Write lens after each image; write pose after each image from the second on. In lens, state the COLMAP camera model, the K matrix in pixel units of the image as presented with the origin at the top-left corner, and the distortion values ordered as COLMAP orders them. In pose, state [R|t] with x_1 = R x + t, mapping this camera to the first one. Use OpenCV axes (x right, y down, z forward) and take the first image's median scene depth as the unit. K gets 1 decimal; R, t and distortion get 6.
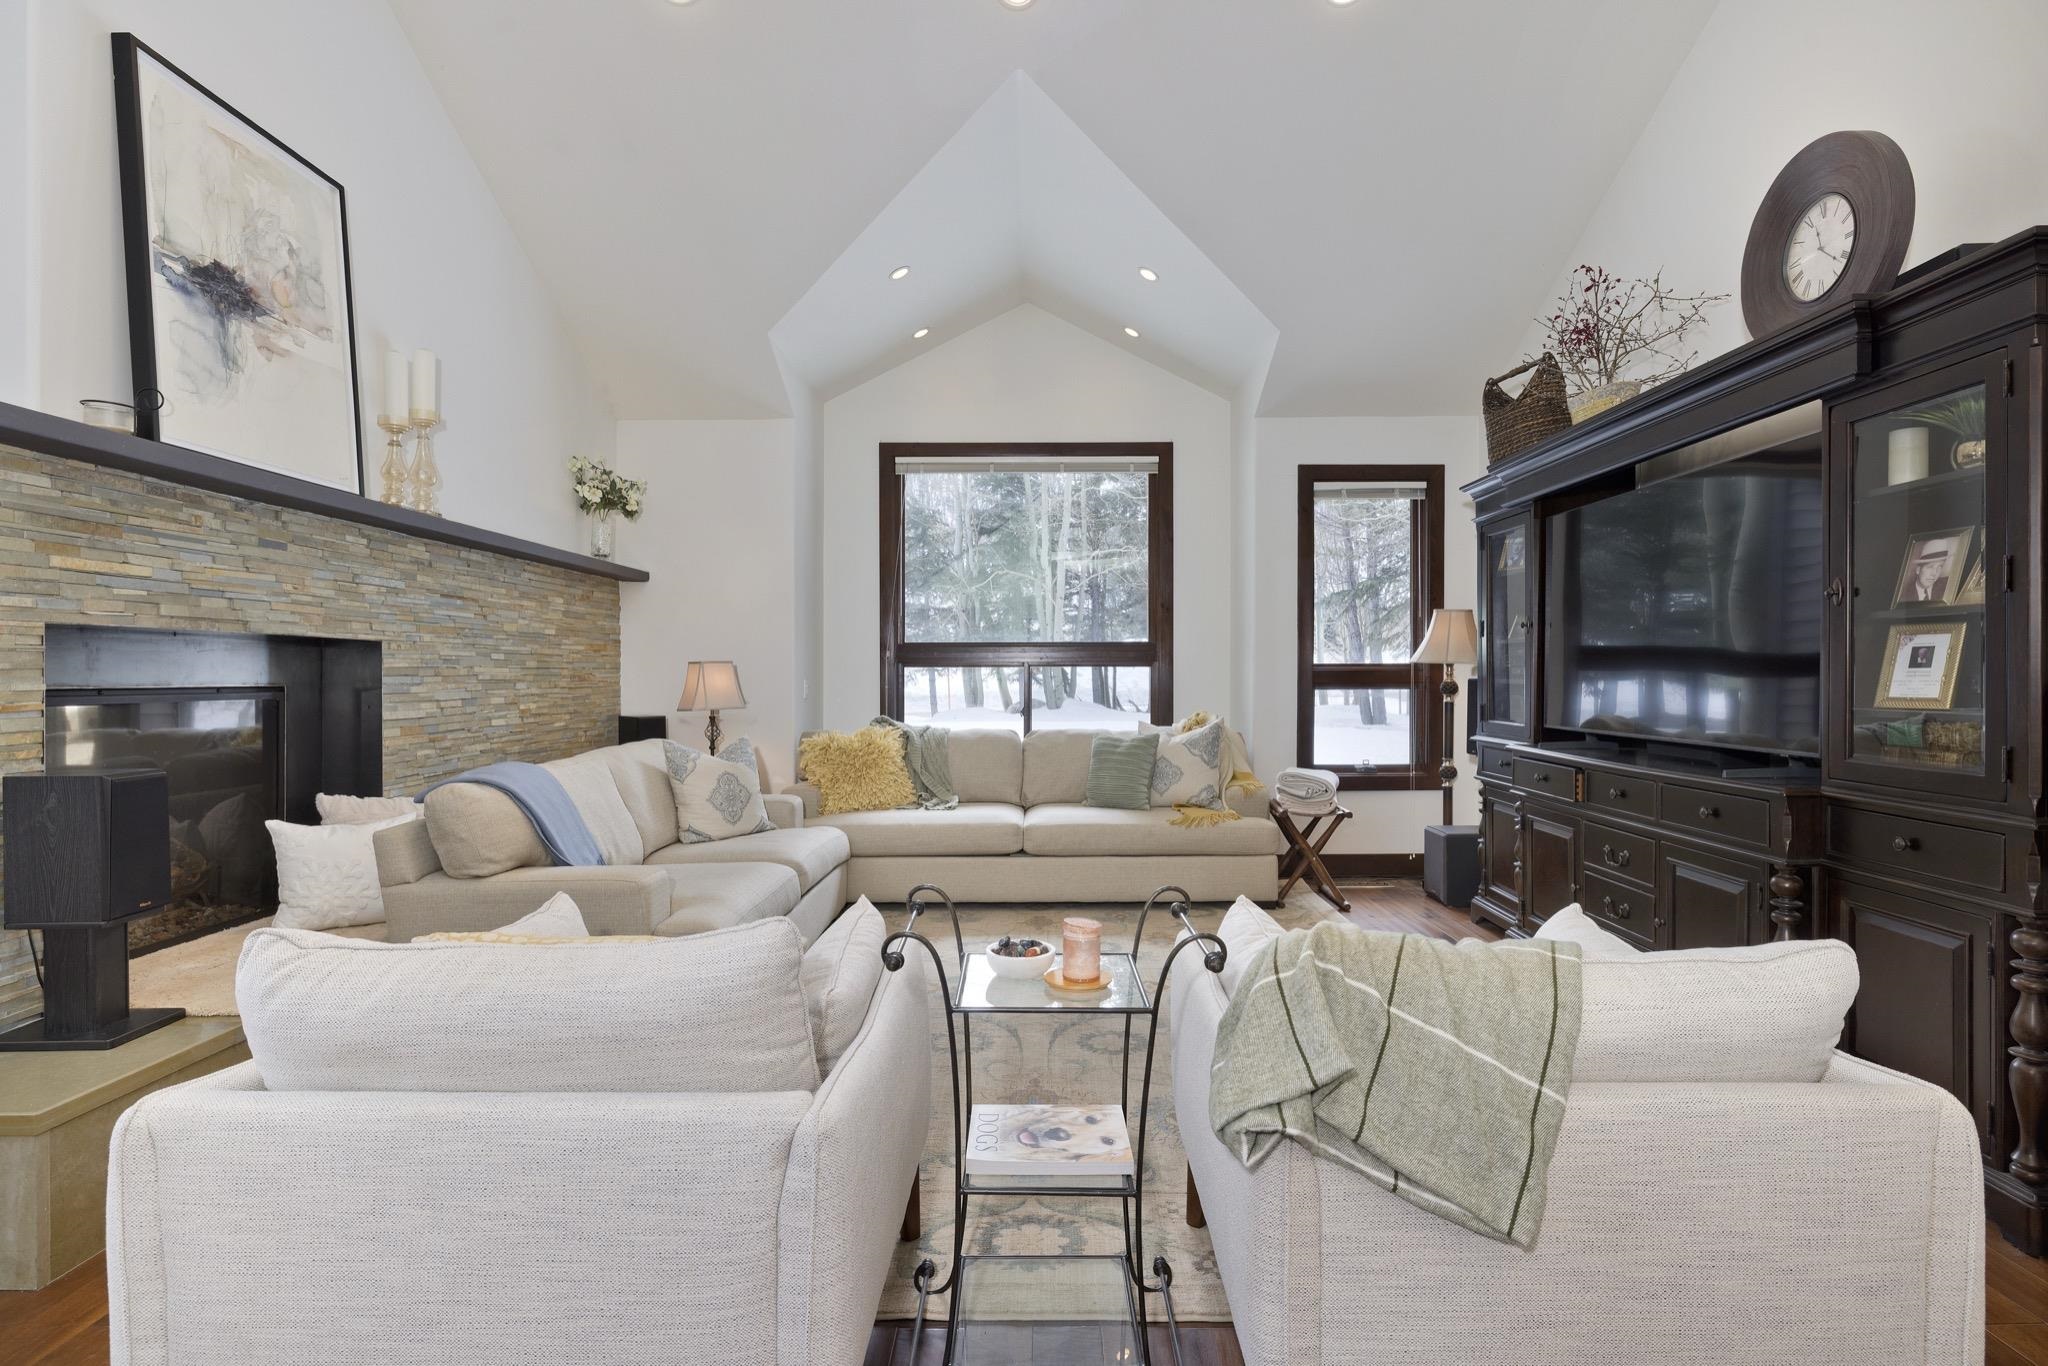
lens RADIAL K [[1005.8, 0, 1033.4], [0, 1005.8, 674.9], [0, 0, 1]] dist [-0.002897, 0.000423]
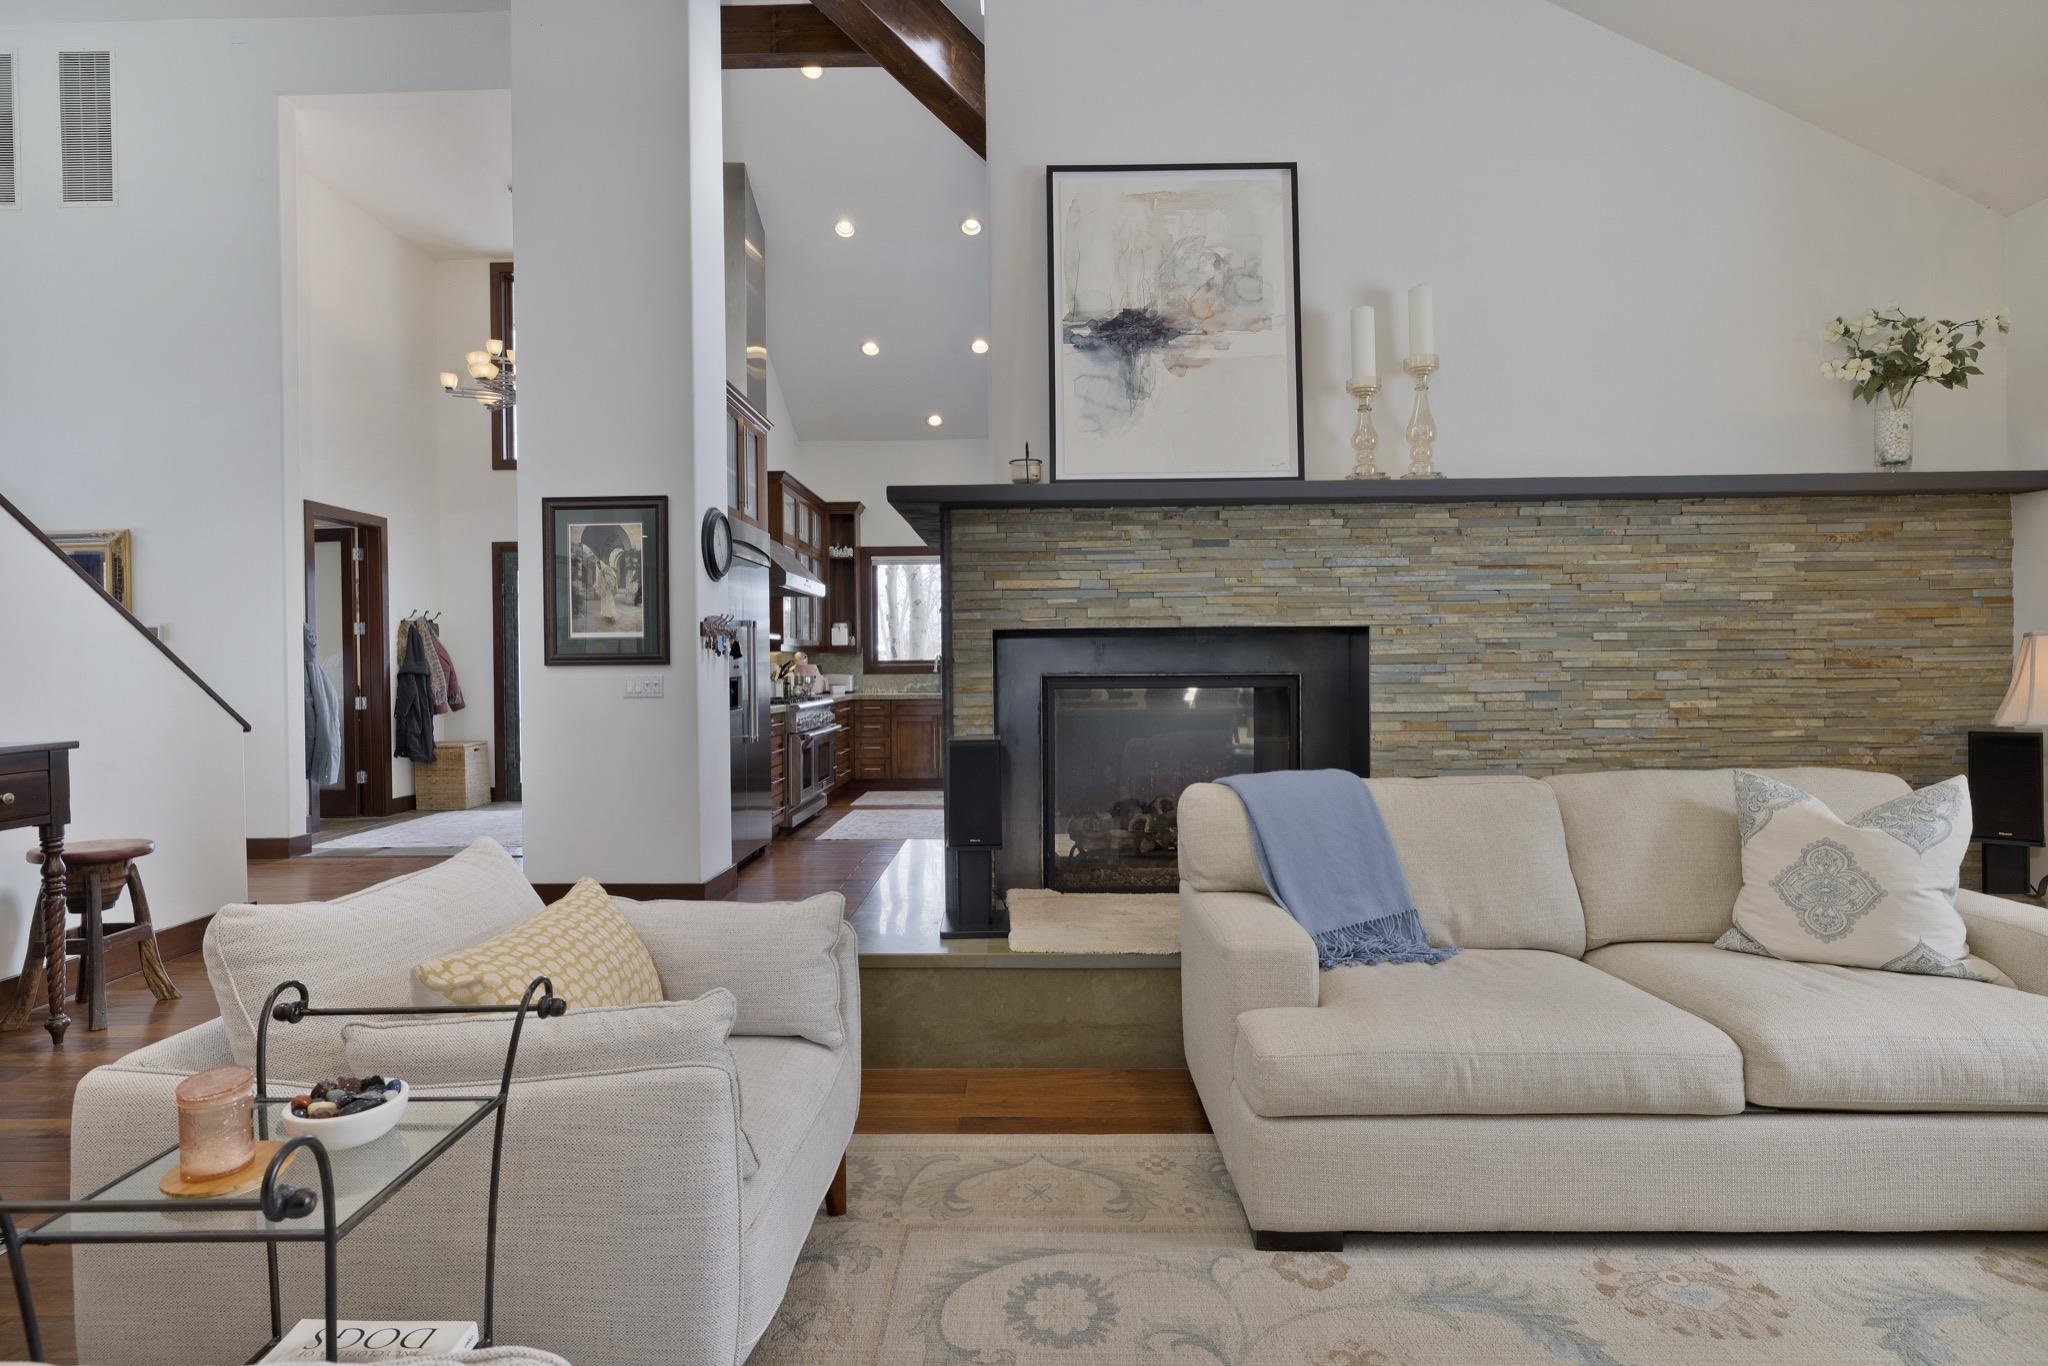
lens RADIAL K [[1048.0, 0, 1020.8], [0, 1048.0, 671.7], [0, 0, 1]] dist [-0.002300, 0.001361]
pose [[-0.012586, 0.009072, -0.999880, 0.319721], [0.009048, 0.999919, 0.008958, -0.003607], [0.999880, -0.008935, -0.012667, 0.703115]]
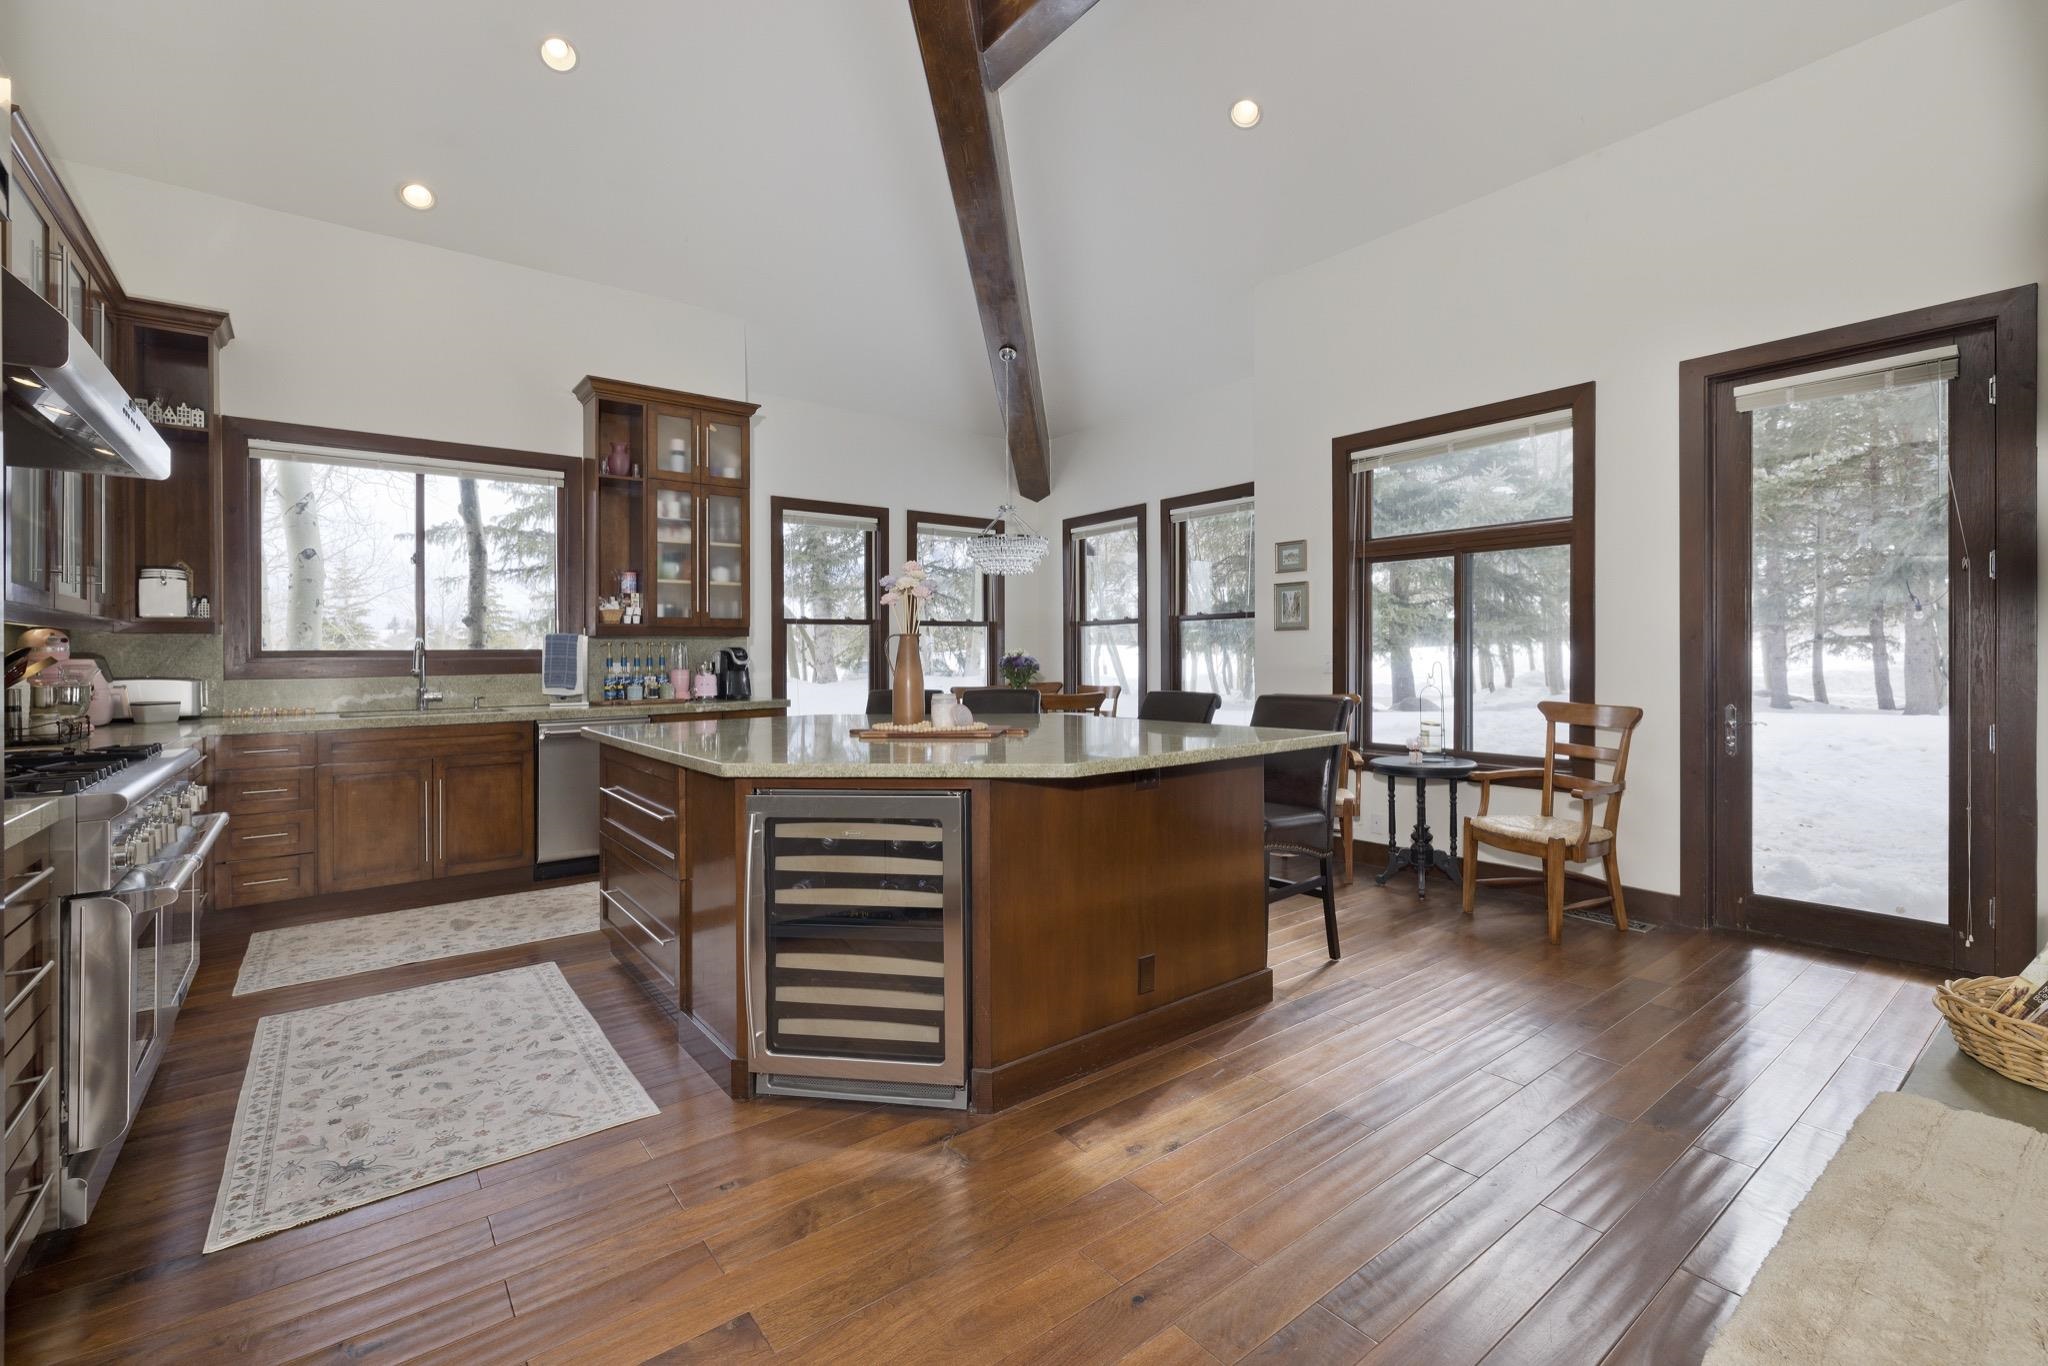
lens RADIAL K [[882.0, 0, 1016.2], [0, 882.0, 643.5], [0, 0, 1]] dist [0.000636, -0.000337]
pose [[0.614978, -0.013374, -0.788430, -0.989455], [0.007242, 0.999910, -0.011312, -0.000142], [0.788511, 0.001247, 0.615020, 0.341991]]
